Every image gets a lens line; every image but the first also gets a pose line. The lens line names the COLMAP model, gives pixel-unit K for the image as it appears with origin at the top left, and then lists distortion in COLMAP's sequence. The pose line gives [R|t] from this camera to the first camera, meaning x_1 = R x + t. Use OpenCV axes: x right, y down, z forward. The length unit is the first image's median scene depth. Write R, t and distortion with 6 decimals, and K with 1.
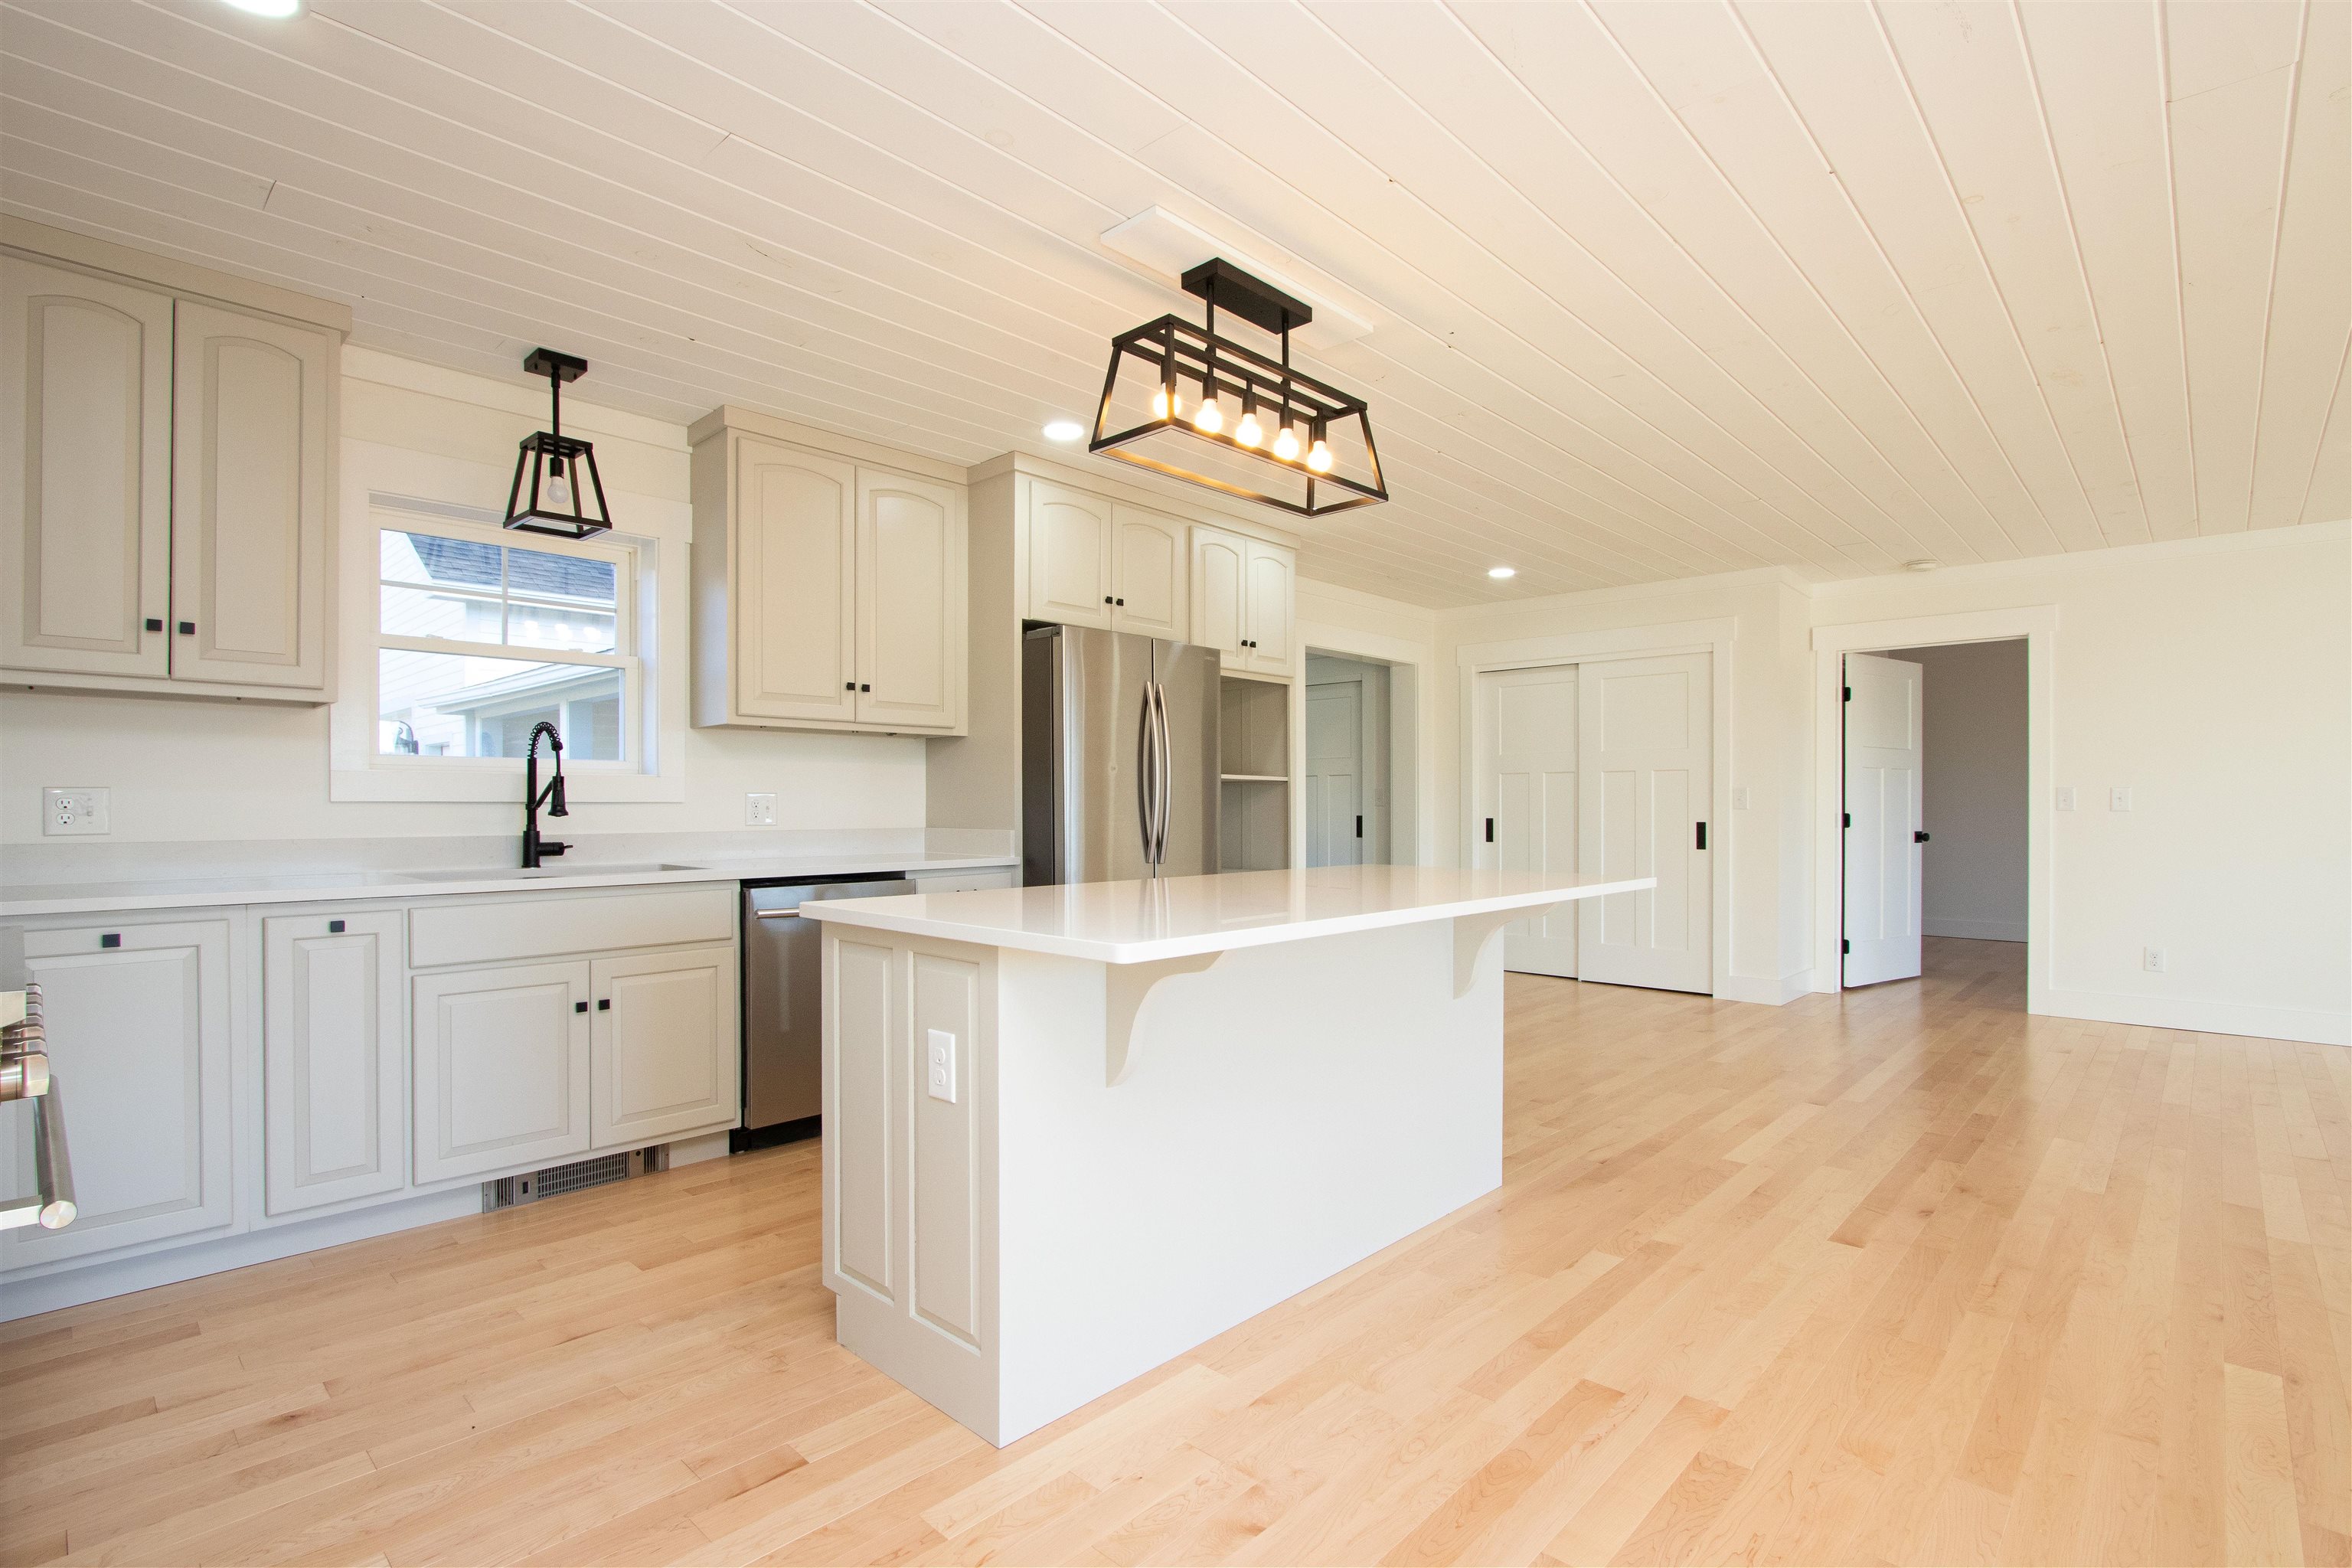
lens RADIAL K [[1092.2, 0, 1192.3], [0, 1092.2, 802.8], [0, 0, 1]] dist [-0.002042, 0.000416]
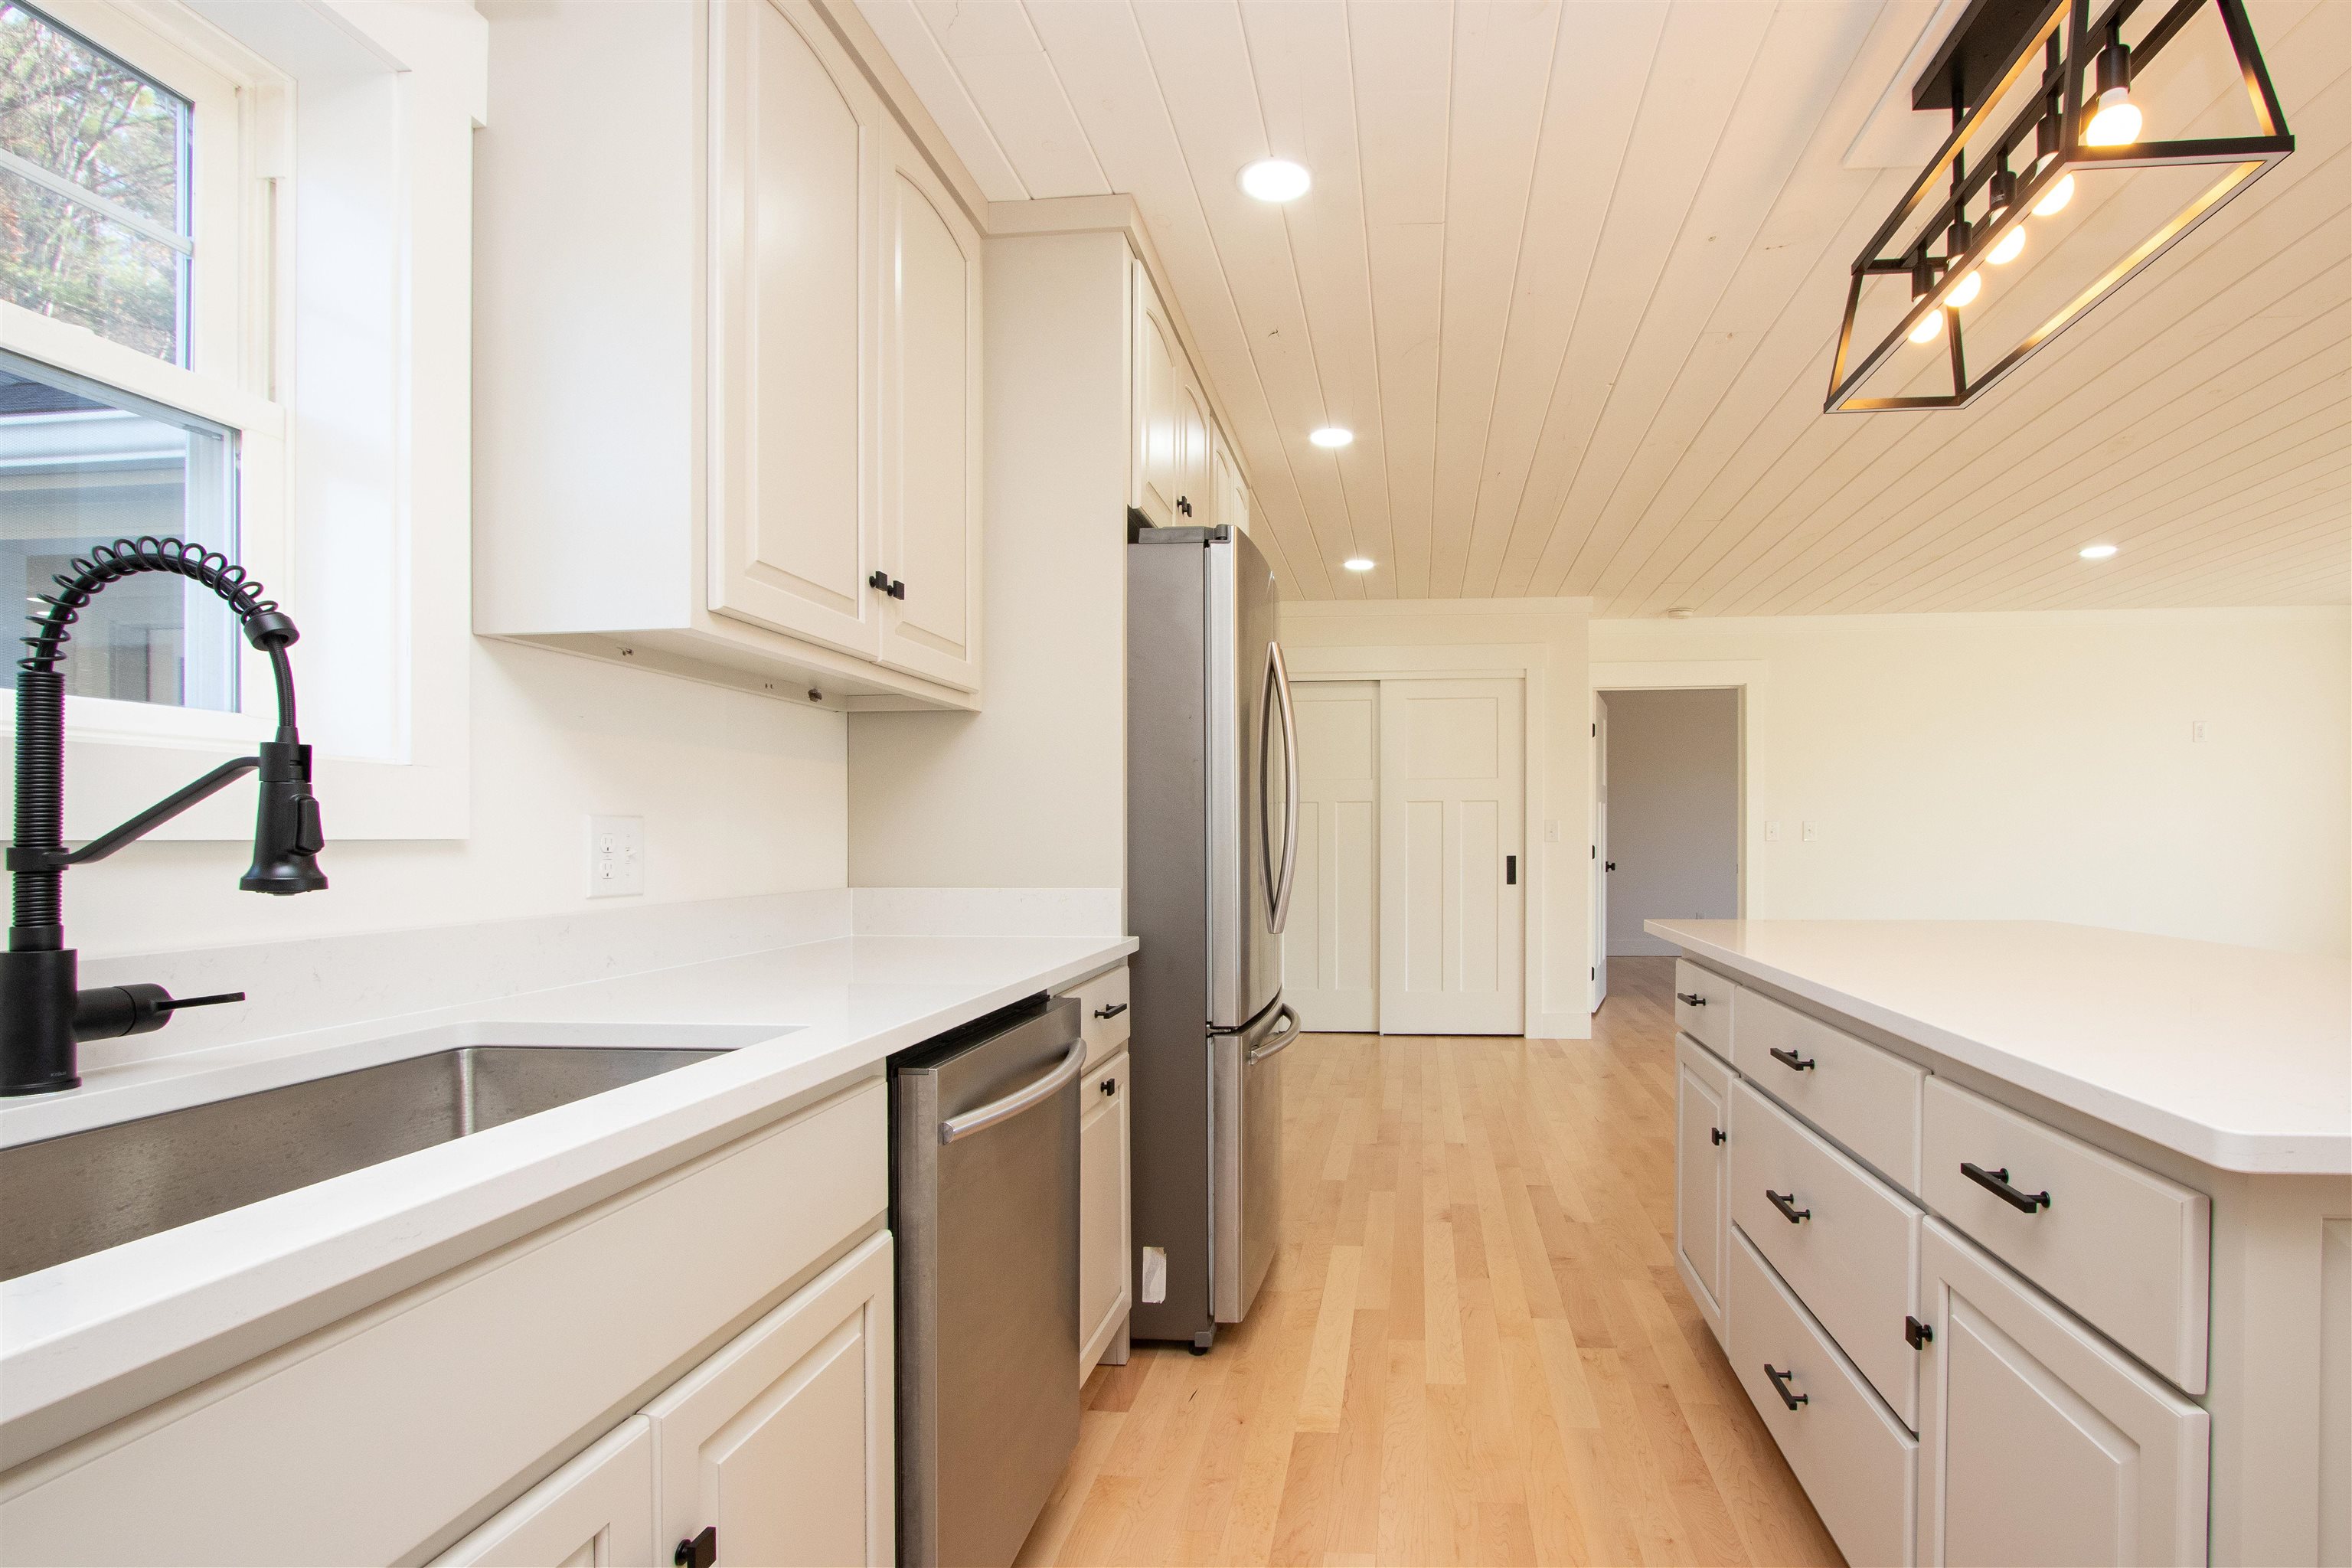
lens RADIAL K [[1101.8, 0, 1223.1], [0, 1101.8, 840.5], [0, 0, 1]] dist [-0.055370, 0.000032]
pose [[0.821944, -0.005716, 0.569540, -0.338951], [0.004730, 0.999984, 0.003209, -0.000021], [-0.569549, 0.000057, 0.821957, 0.420826]]
